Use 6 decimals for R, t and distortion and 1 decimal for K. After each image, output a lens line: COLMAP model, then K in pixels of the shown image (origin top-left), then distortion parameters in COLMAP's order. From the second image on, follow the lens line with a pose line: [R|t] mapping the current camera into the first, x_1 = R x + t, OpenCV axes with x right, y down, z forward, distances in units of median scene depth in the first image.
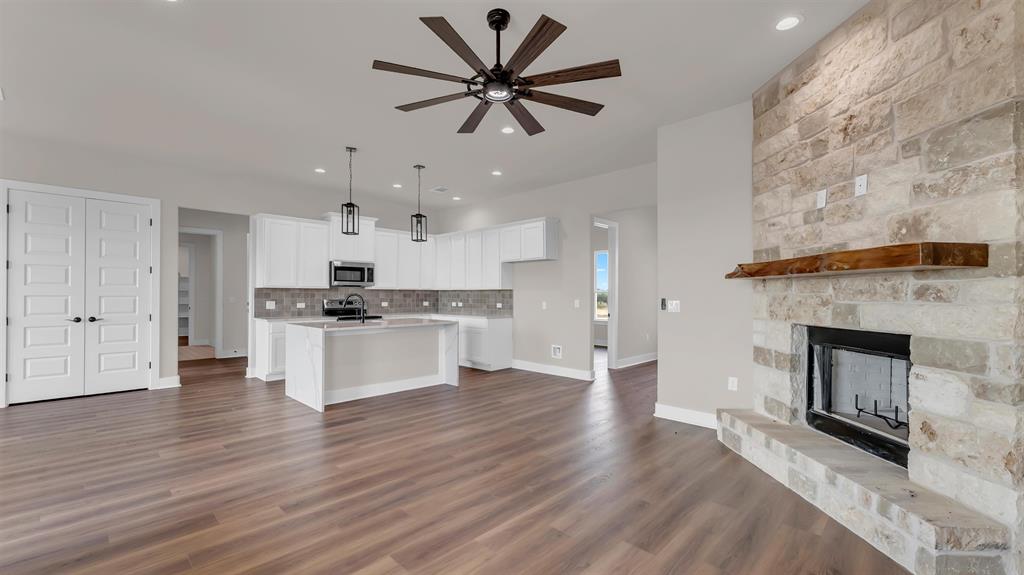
lens RADIAL K [[422.0, 0, 495.1], [0, 422.0, 293.2], [0, 0, 1]] dist [-0.001048, -0.000375]
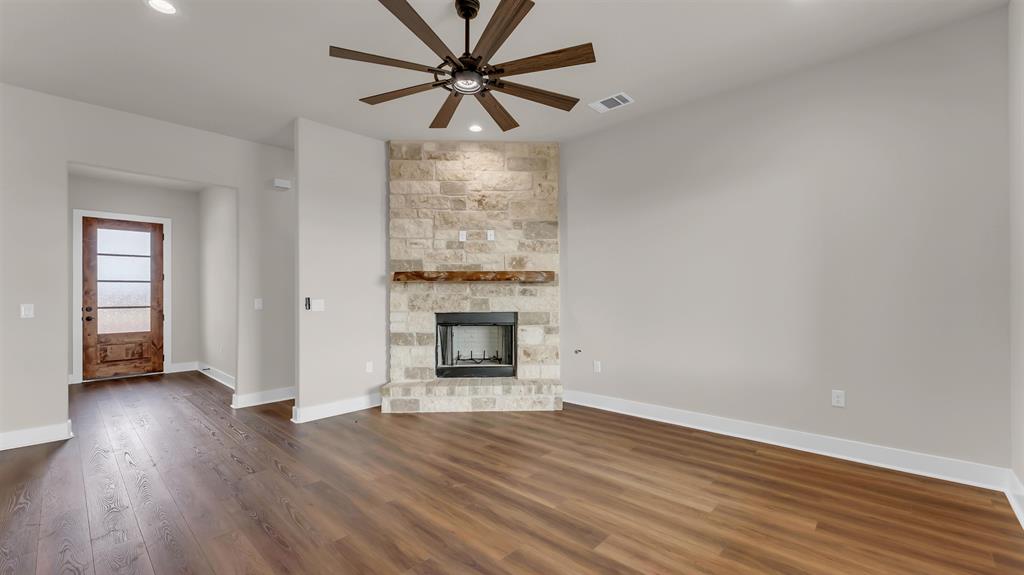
lens RADIAL K [[422.0, 0, 520.3], [0, 422.0, 290.1], [0, 0, 1]] dist [-0.001048, -0.000375]
pose [[-0.064735, 0.001776, 0.997901, -0.854575], [-0.000469, 0.999998, -0.001810, -0.005923], [-0.997902, -0.000585, -0.064734, 0.826548]]
